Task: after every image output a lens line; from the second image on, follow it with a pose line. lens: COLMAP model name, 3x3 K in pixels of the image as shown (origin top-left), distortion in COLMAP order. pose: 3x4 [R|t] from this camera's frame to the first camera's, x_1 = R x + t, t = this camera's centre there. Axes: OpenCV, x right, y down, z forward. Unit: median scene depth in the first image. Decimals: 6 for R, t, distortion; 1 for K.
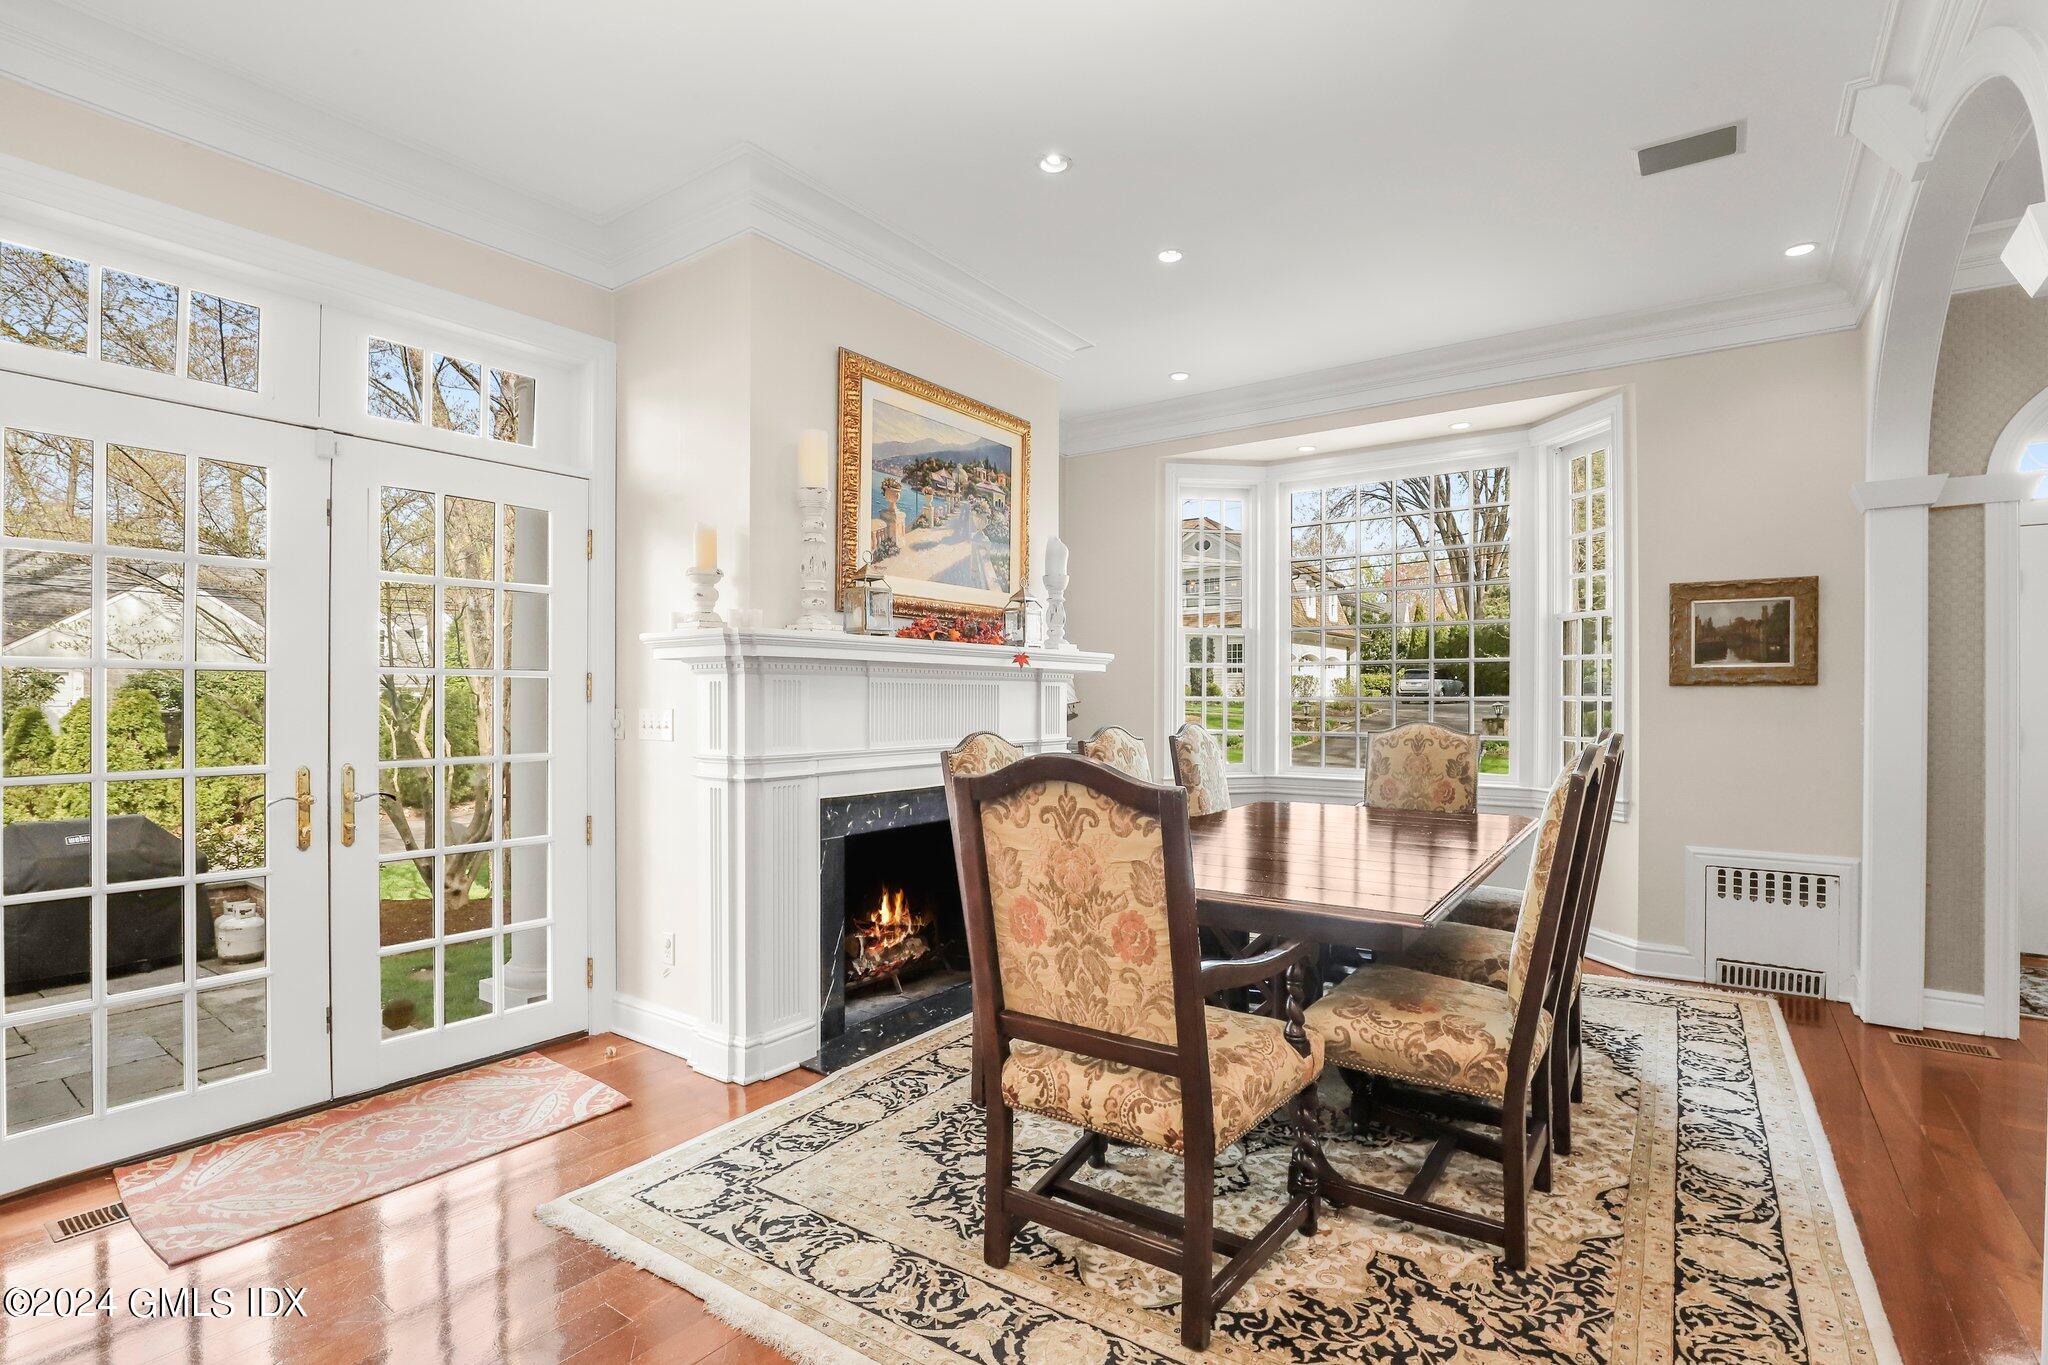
lens RADIAL K [[964.2, 0, 1029.2], [0, 964.2, 693.6], [0, 0, 1]] dist [-0.026849, 0.000140]
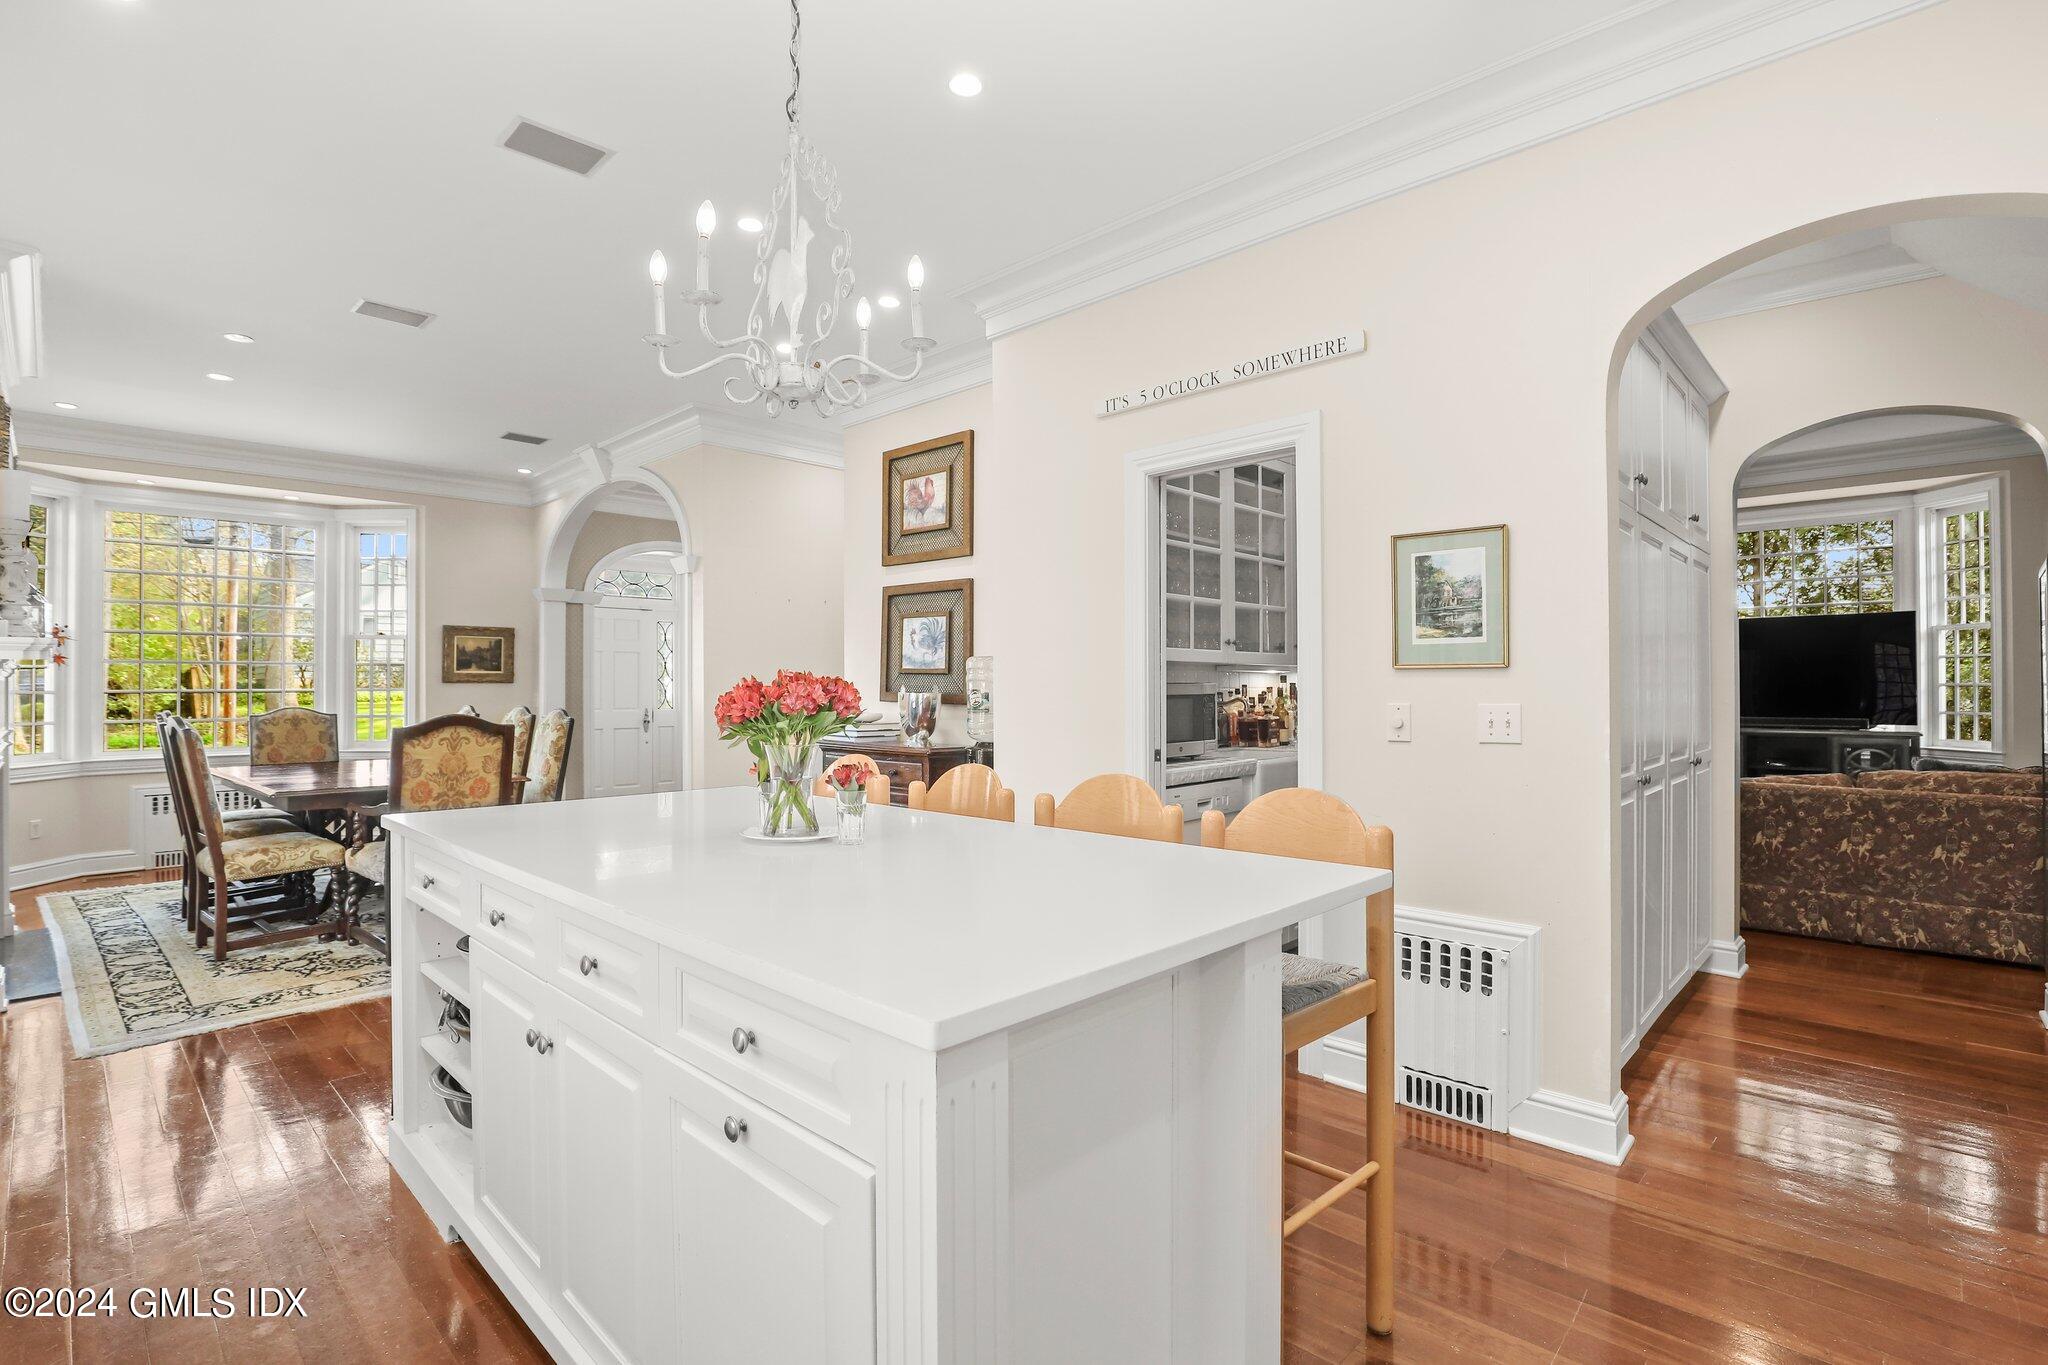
lens RADIAL K [[964.2, 0, 1029.2], [0, 964.2, 693.6], [0, 0, 1]] dist [-0.026849, 0.000140]
pose [[0.135769, -0.010420, 0.990686, -1.443305], [0.000595, 0.999945, 0.010436, -0.008967], [-0.990740, -0.000828, 0.135767, -0.496452]]
